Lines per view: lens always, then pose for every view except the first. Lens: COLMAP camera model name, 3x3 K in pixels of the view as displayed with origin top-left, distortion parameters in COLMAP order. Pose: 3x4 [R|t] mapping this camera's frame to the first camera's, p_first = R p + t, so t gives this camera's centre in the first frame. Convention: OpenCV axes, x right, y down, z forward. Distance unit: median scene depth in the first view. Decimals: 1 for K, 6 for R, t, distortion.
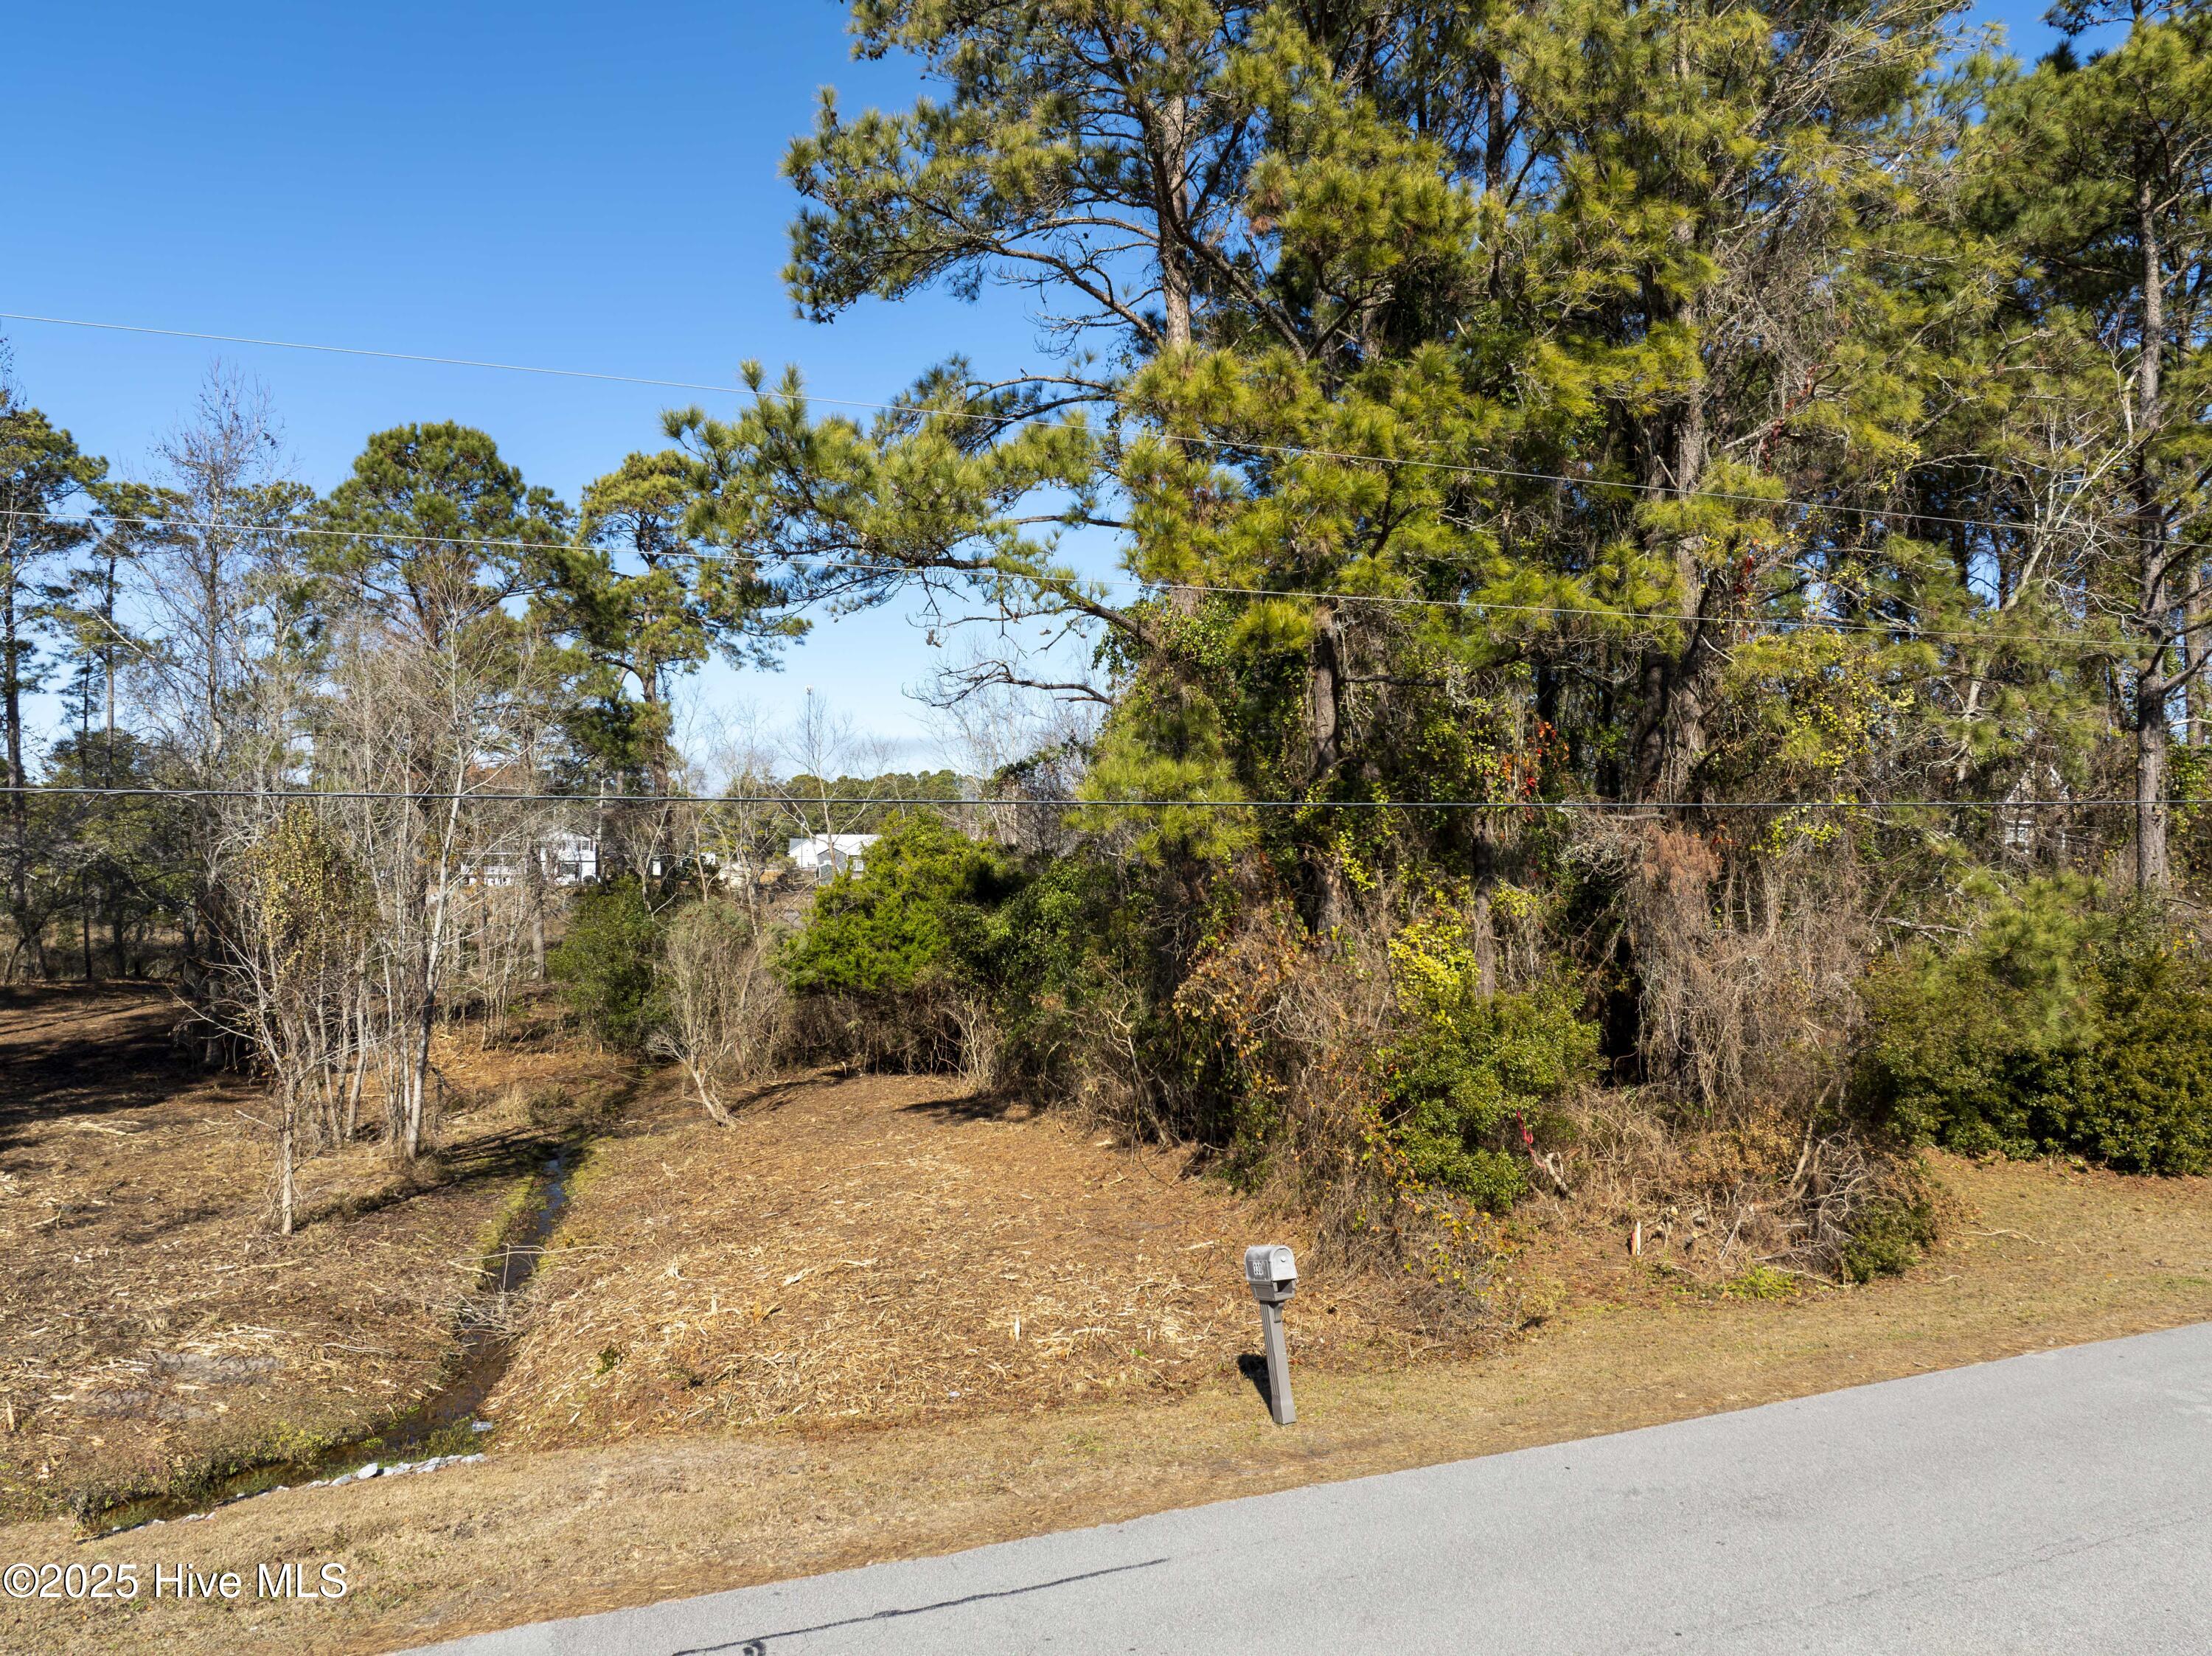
lens RADIAL K [[1557.9, 0, 1107.8], [0, 1557.9, 817.8], [0, 0, 1]] dist [-0.042935, 0.008344]
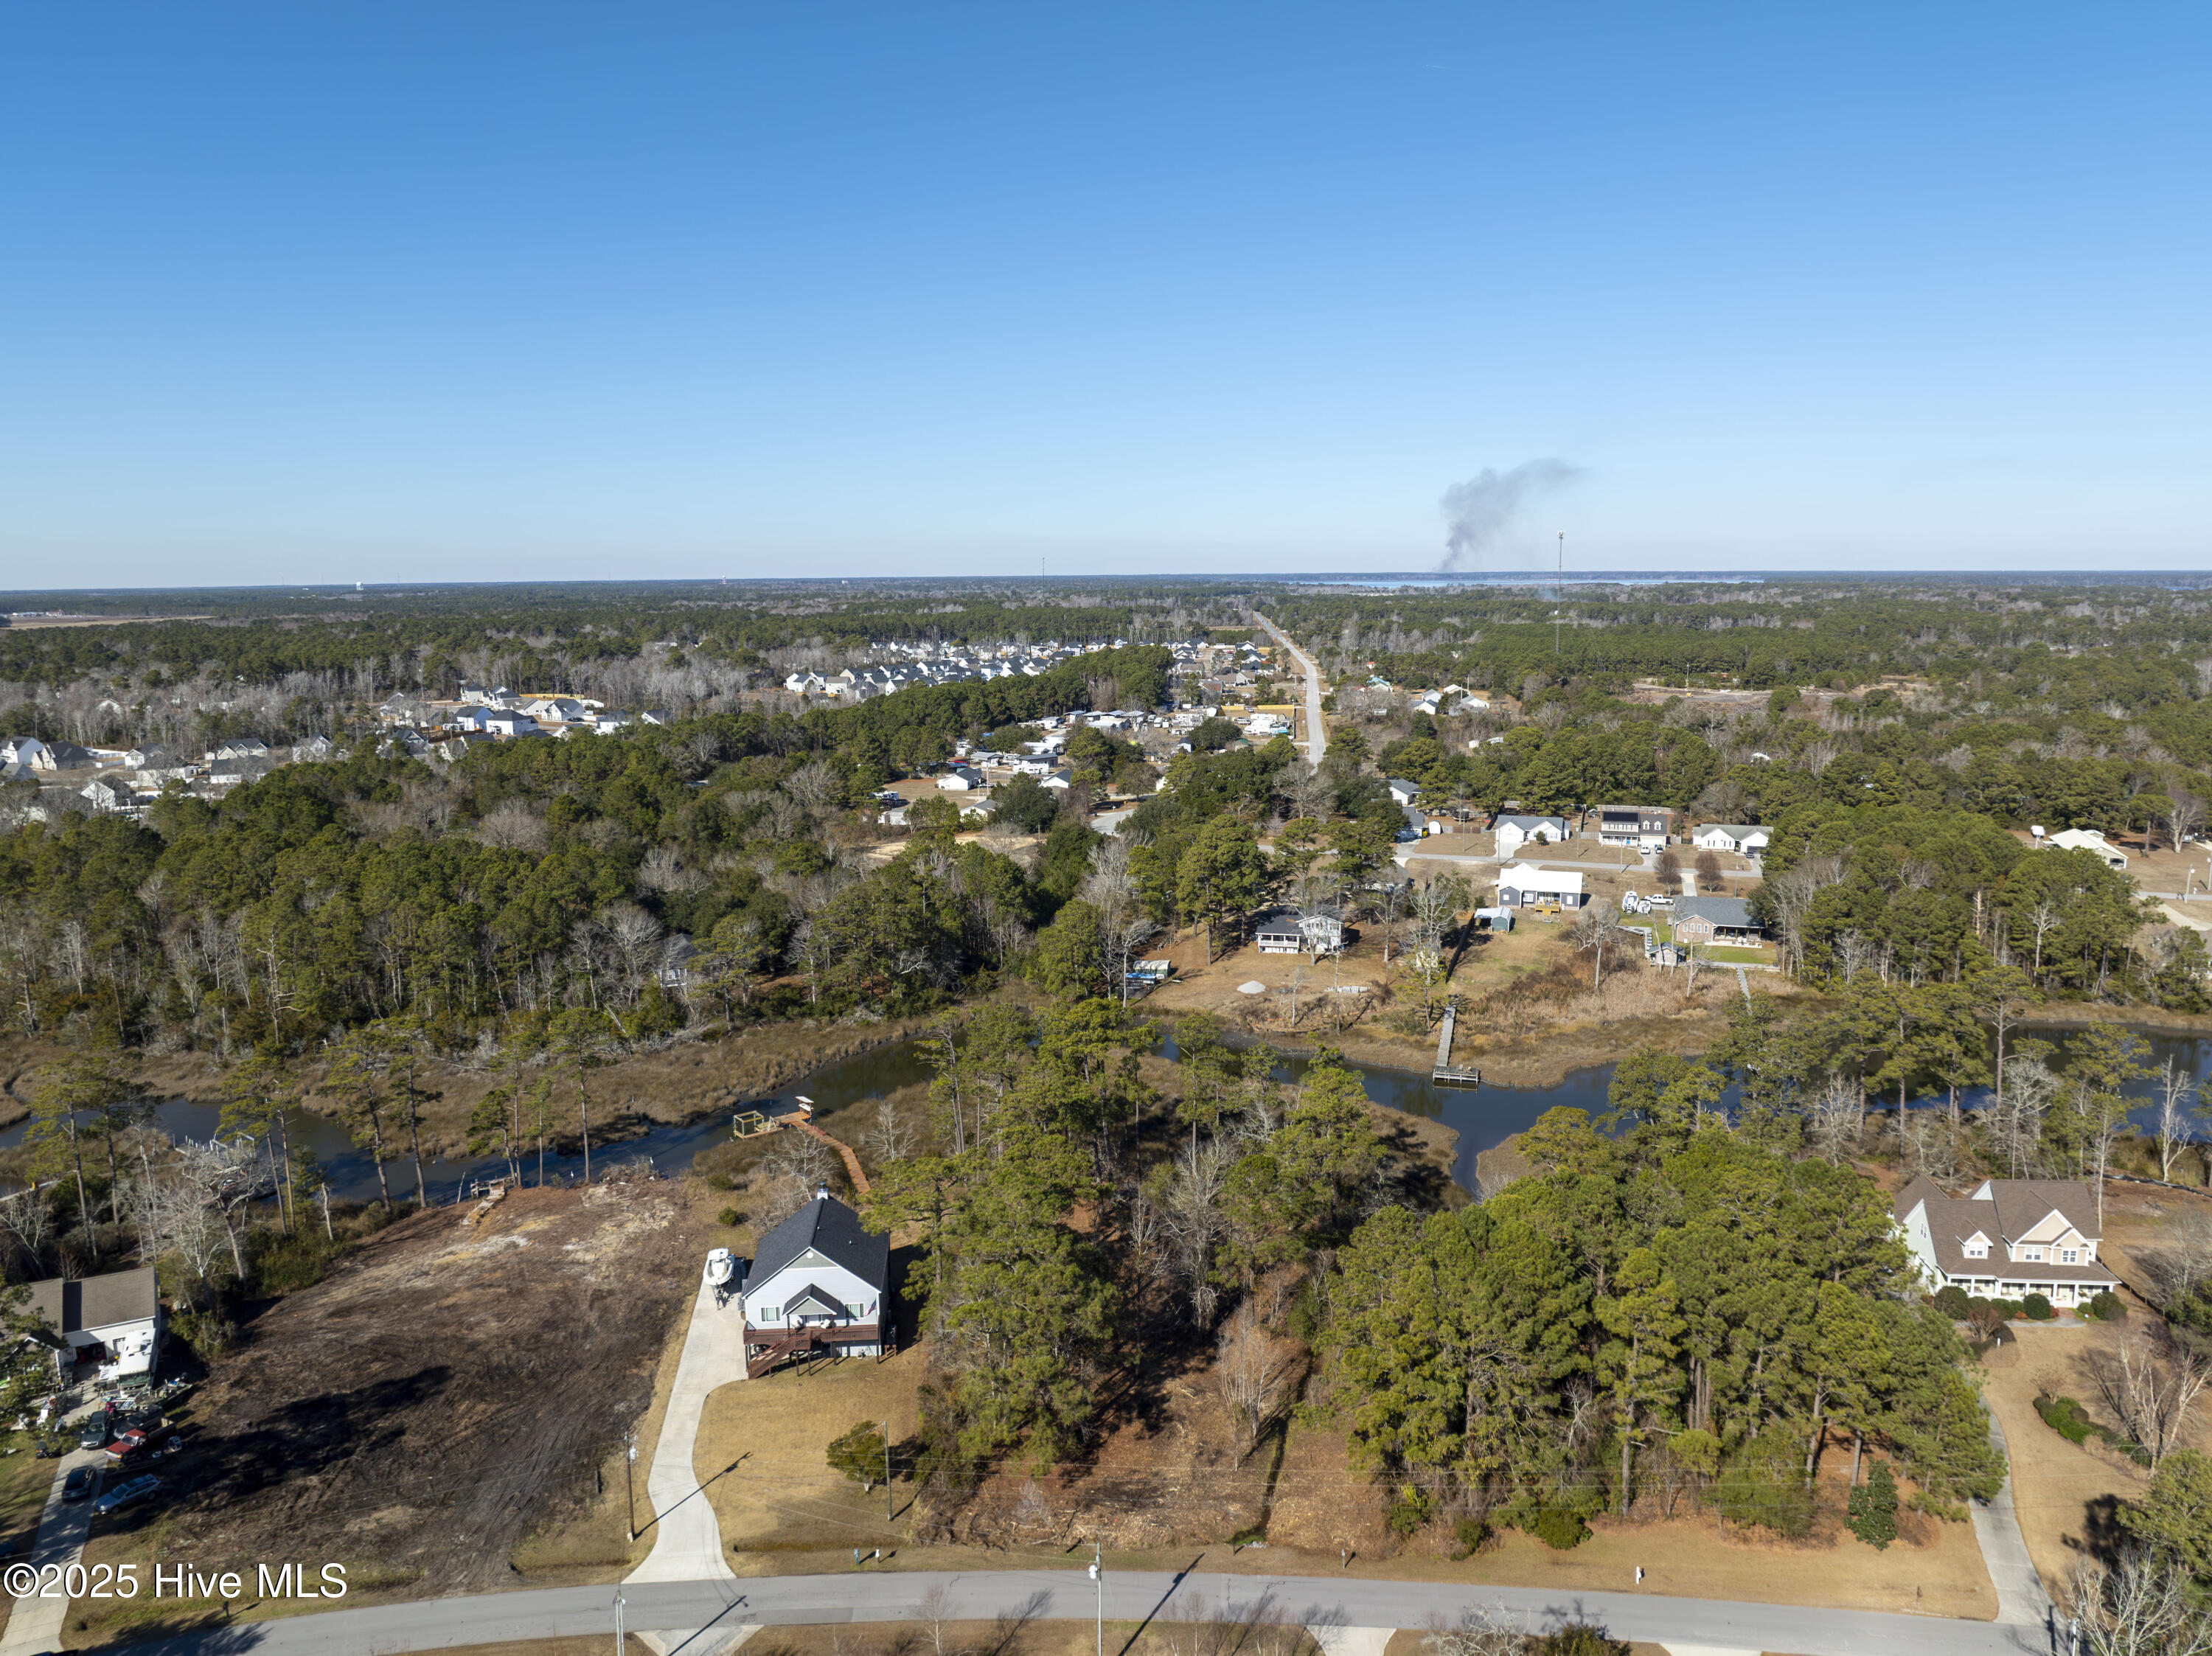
lens RADIAL K [[1557.9, 0, 1109.8], [0, 1557.9, 830.3], [0, 0, 1]] dist [-0.042935, 0.008344]
pose [[0.882829, 0.064923, -0.465186, 1.686158], [0.024416, 0.982718, 0.183489, -3.330409], [0.469060, -0.173348, 0.865987, -4.047825]]
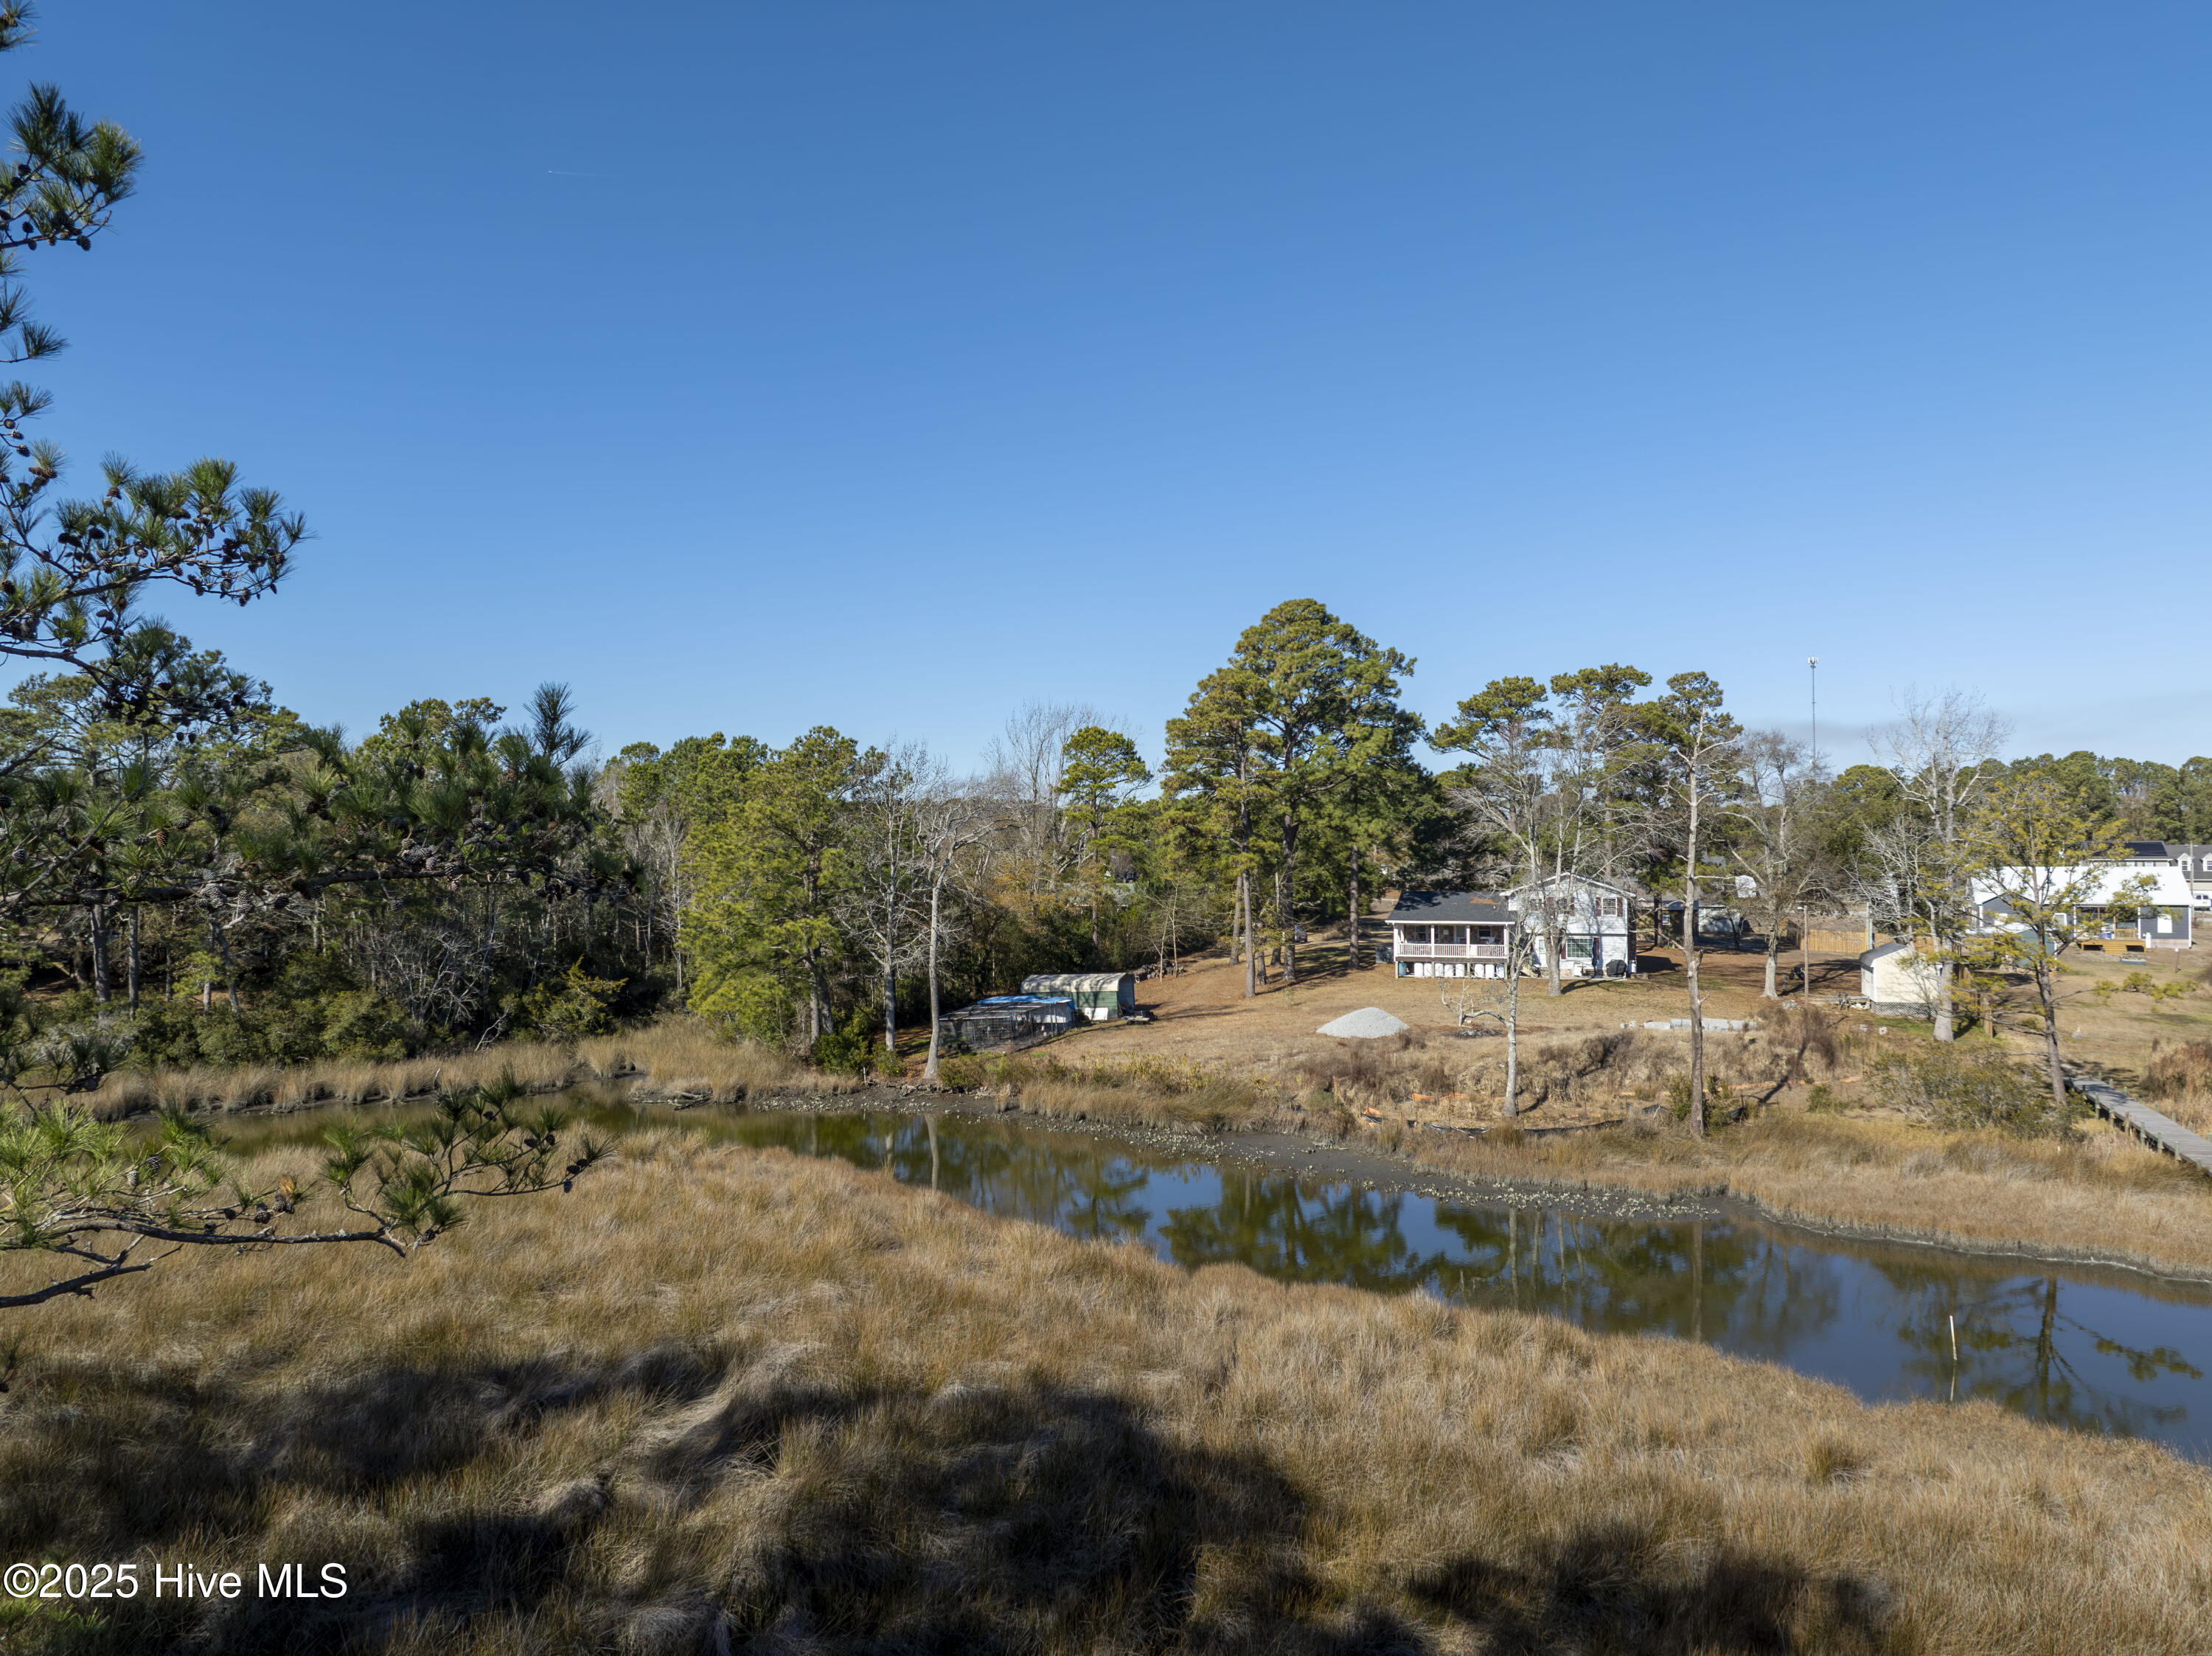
lens RADIAL K [[1557.9, 0, 1098.4], [0, 1557.9, 827.9], [0, 0, 1]] dist [-0.042935, 0.008344]
pose [[0.822568, -0.013152, -0.568514, -1.522856], [0.018200, 0.999829, 0.003204, -0.140661], [0.568375, -0.012983, 0.822667, 3.895856]]
